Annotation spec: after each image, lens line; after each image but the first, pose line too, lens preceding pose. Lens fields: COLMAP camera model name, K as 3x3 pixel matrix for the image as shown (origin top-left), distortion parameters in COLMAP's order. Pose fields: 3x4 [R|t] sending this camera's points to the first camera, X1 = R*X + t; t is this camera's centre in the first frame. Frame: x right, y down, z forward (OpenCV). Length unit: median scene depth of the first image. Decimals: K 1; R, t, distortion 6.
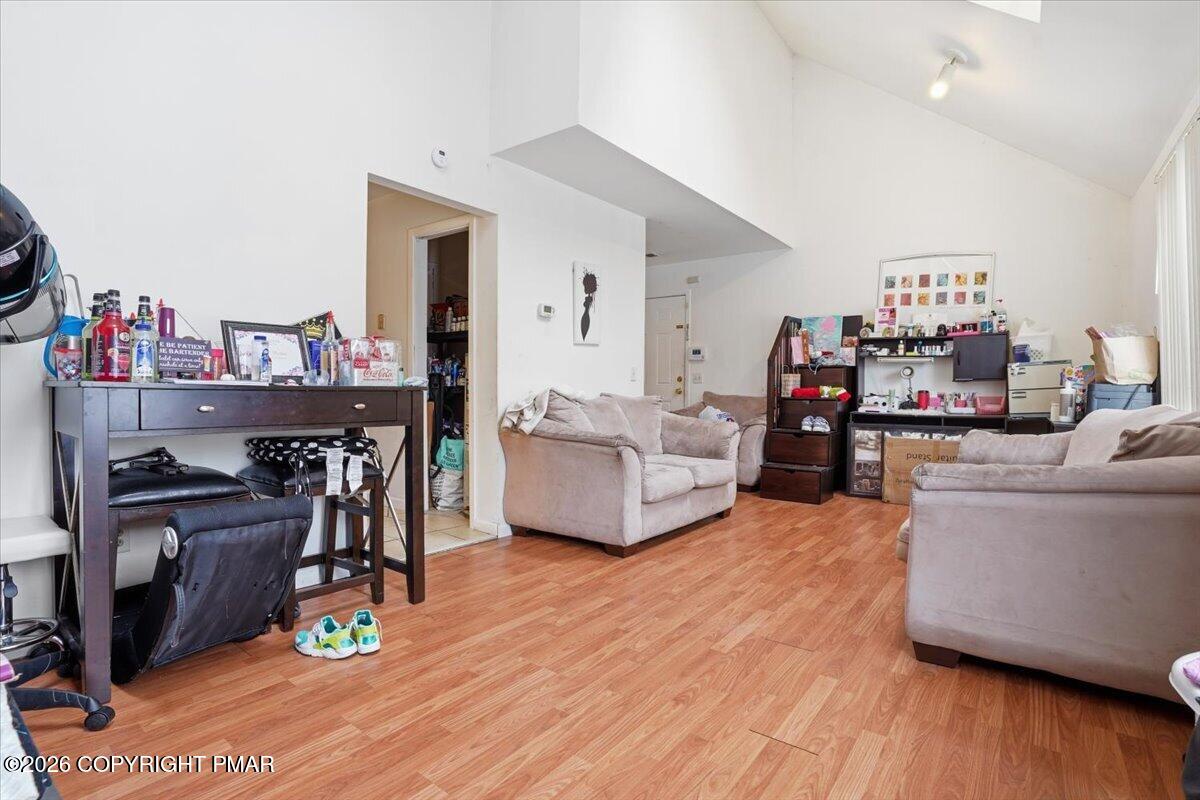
lens RADIAL K [[565.6, 0, 600.0], [0, 565.6, 400.0], [0, 0, 1]] dist [-0.000700, -0.000110]
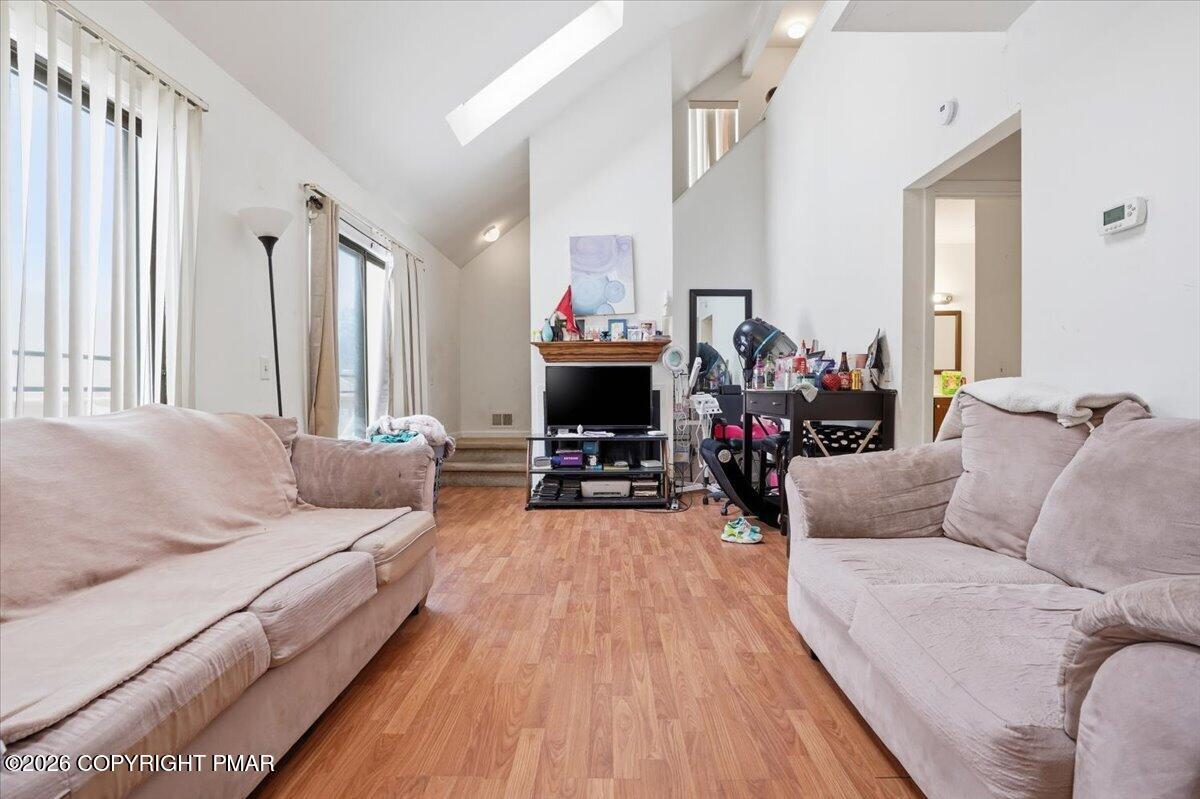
lens RADIAL K [[565.6, 0, 600.0], [0, 565.6, 399.5], [0, 0, 1]] dist [-0.000700, -0.000110]
pose [[-0.800652, -0.004467, -0.599114, 0.869920], [-0.015077, 0.999806, 0.012694, -0.012675], [0.598940, 0.019196, -0.800563, 1.929328]]
